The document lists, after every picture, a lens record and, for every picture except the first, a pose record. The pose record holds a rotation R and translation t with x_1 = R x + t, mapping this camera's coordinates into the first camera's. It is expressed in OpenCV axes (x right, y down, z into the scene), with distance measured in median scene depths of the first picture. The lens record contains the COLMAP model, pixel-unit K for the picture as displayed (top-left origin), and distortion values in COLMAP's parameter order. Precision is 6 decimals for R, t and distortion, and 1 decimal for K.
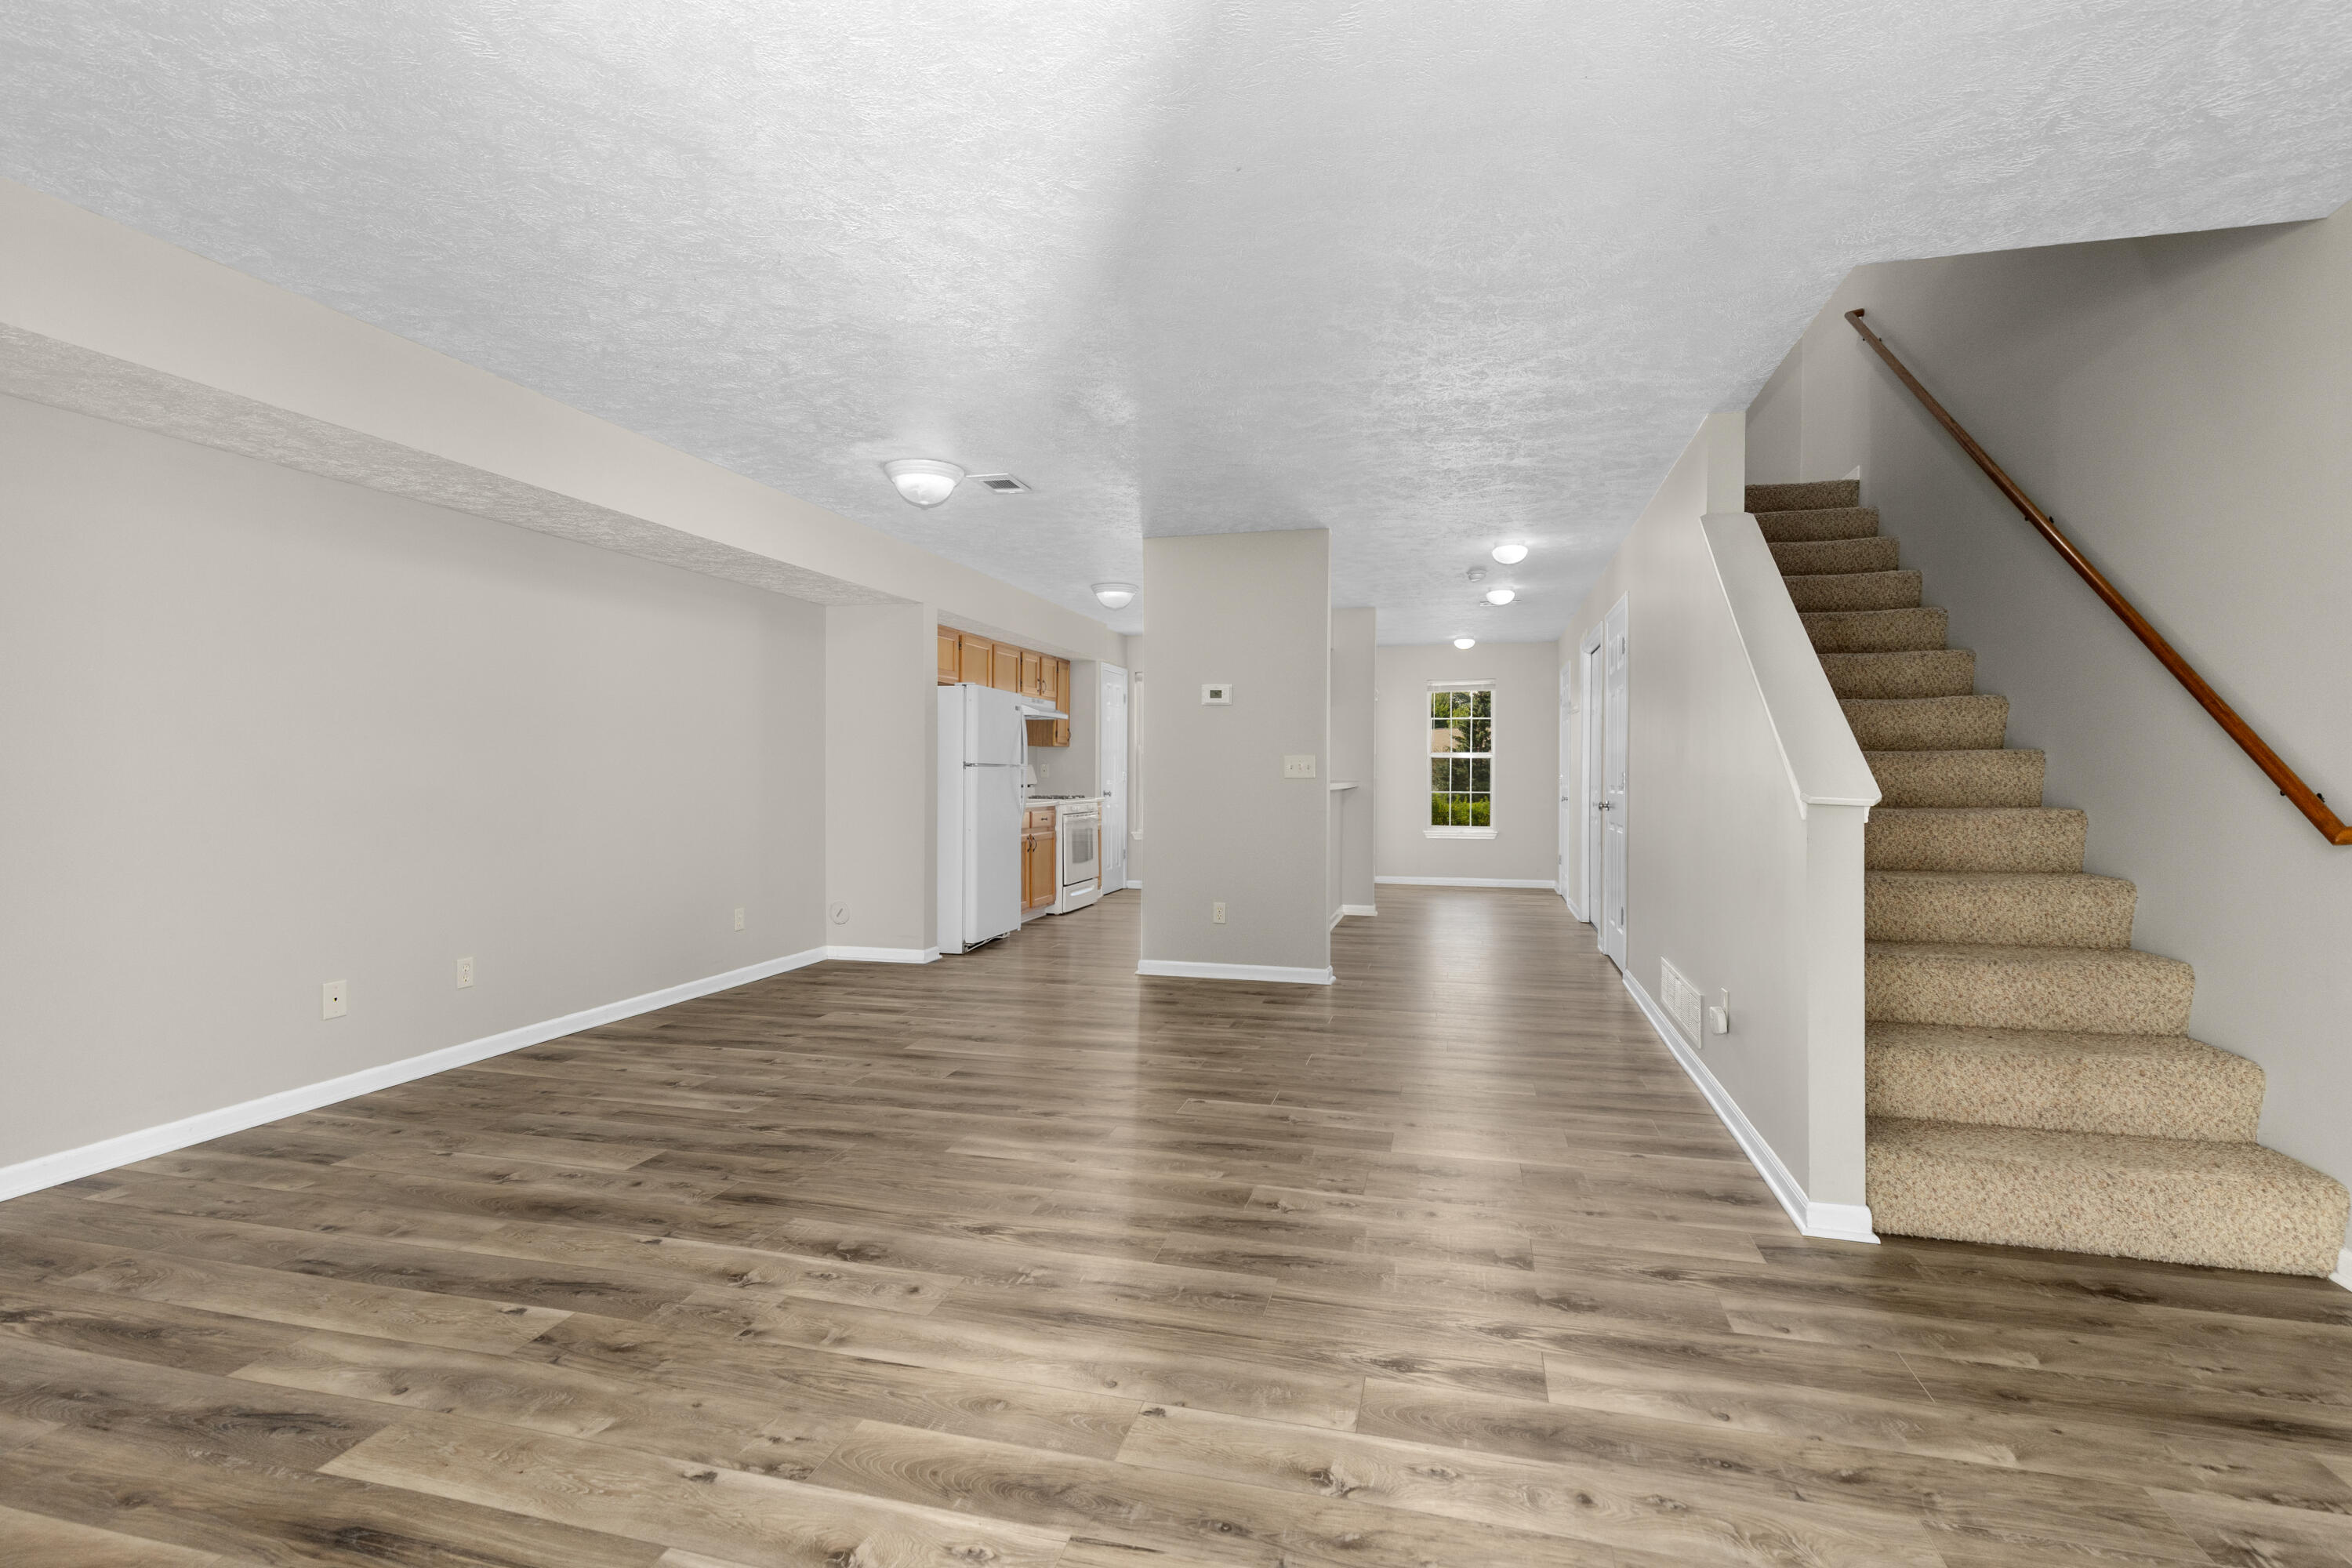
lens RADIAL K [[1074.8, 0, 1182.4], [0, 1074.8, 770.4], [0, 0, 1]] dist [0.002266, 0.001339]
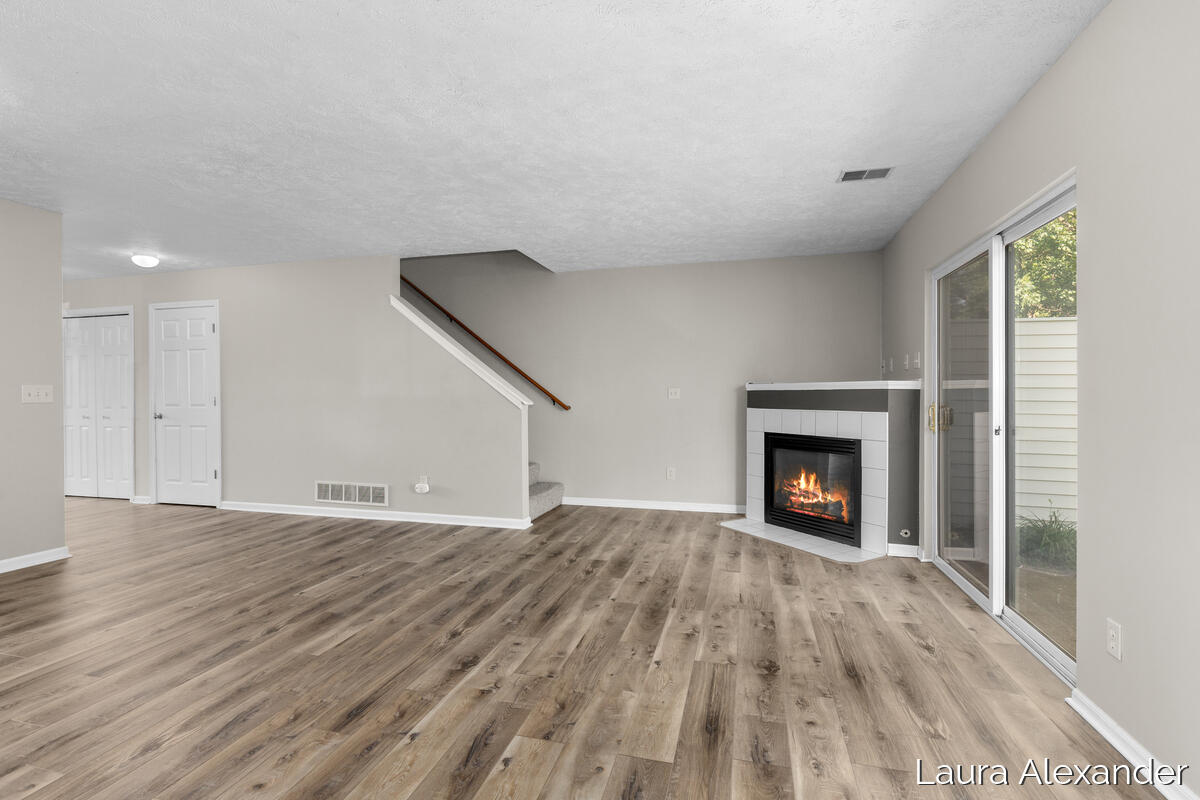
lens RADIAL K [[542.4, 0, 600.0], [0, 542.4, 400.0], [0, 0, 1]] dist [0.023128, -0.008789]
pose [[0.014120, -0.009672, 0.999854, -1.131666], [-0.000015, 0.999953, 0.009673, -0.001868], [-0.999900, -0.000152, 0.014119, 0.714348]]
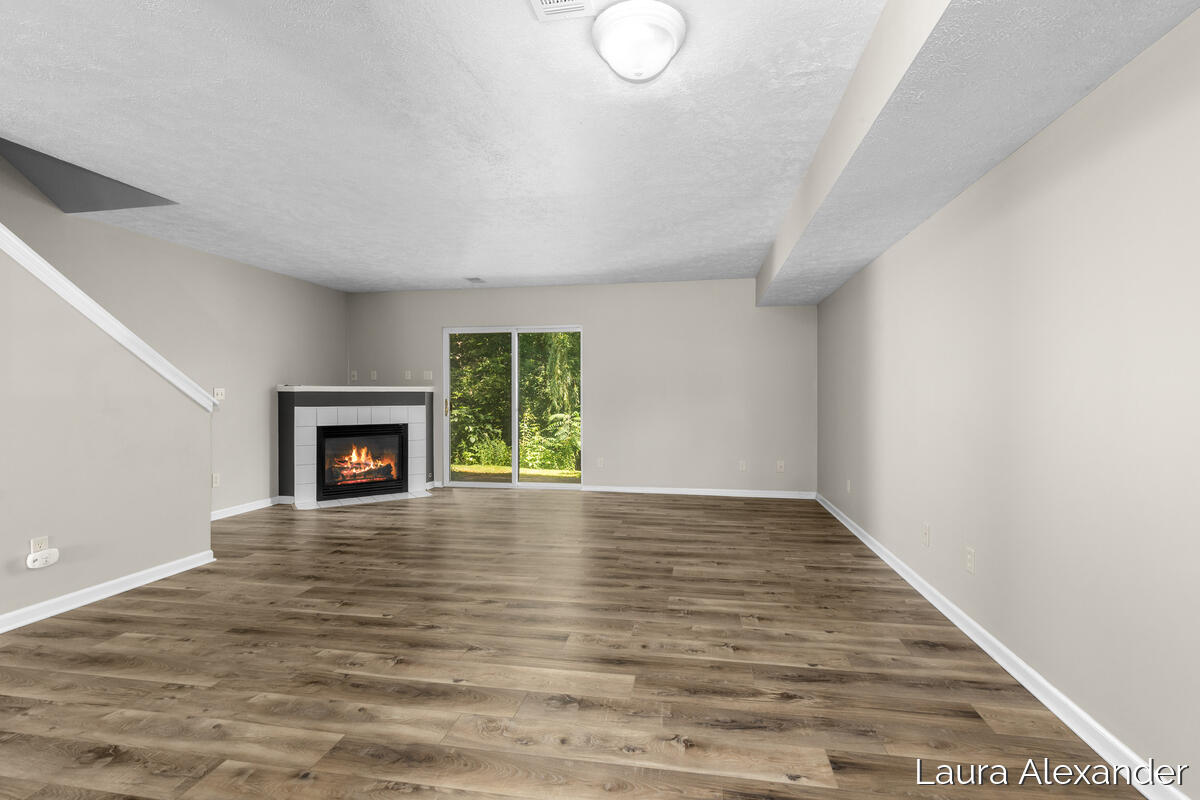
lens RADIAL K [[548.3, 0, 603.3], [0, 548.3, 393.1], [0, 0, 1]] dist [0.002266, 0.001339]
pose [[-0.996699, -0.003269, -0.081122, -0.303863], [-0.003162, 0.999994, -0.001447, -0.001496], [0.081126, -0.001186, -0.996703, 2.439753]]
